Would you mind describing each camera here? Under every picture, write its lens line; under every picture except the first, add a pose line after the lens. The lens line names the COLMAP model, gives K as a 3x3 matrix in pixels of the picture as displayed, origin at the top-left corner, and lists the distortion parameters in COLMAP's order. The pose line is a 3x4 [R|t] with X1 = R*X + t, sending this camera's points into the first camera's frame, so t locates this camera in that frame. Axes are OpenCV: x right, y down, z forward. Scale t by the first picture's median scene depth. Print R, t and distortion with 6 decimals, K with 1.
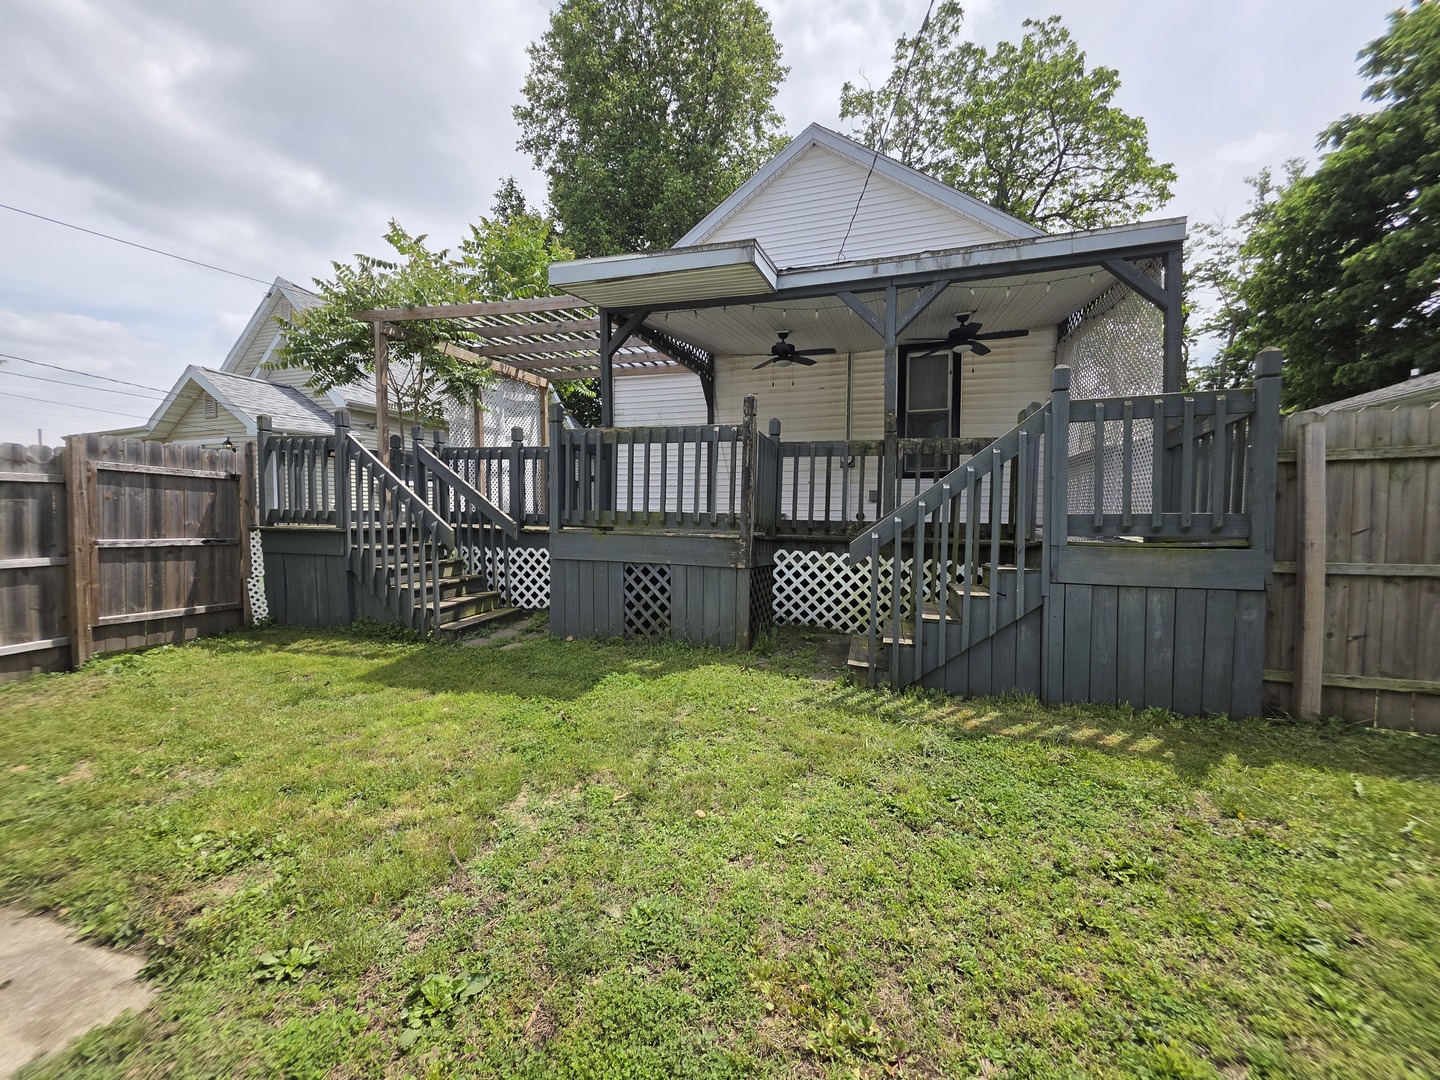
lens RADIAL K [[572.4, 0, 717.7], [0, 572.4, 544.1], [0, 0, 1]] dist [-0.003027, 0.000027]
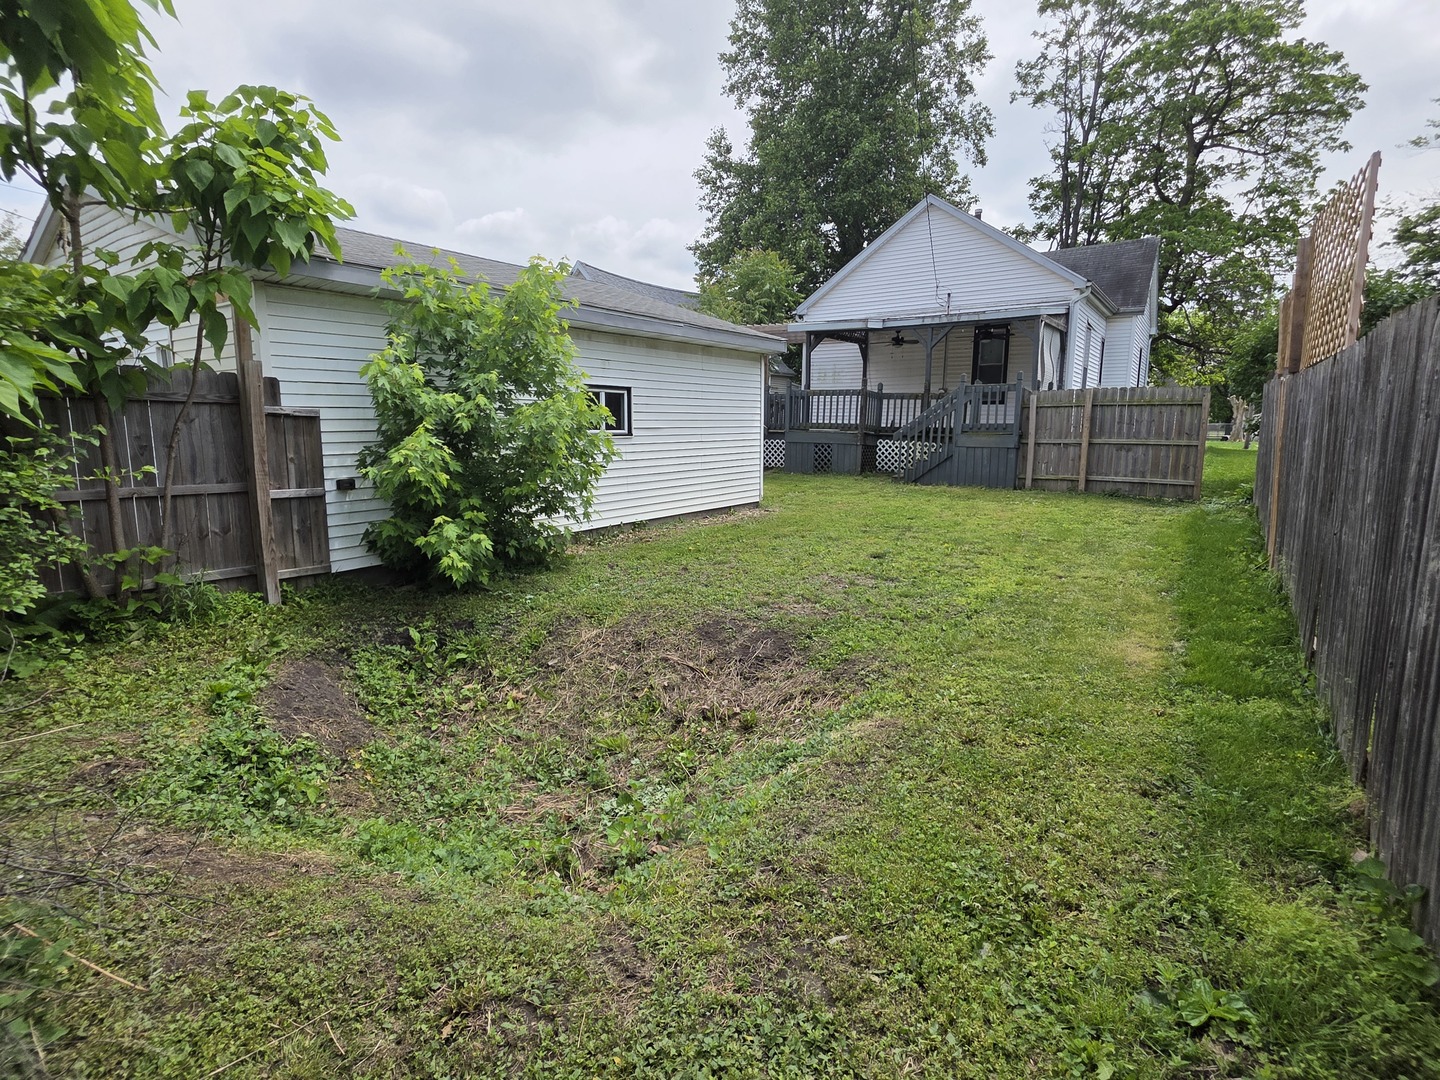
lens RADIAL K [[693.1, 0, 715.9], [0, 693.1, 531.3], [0, 0, 1]] dist [0.003298, -0.000022]
pose [[0.957413, 0.039823, -0.285963, 0.294400], [-0.009320, 0.994189, 0.107246, 0.086220], [0.288572, -0.100013, 0.952220, -1.965174]]
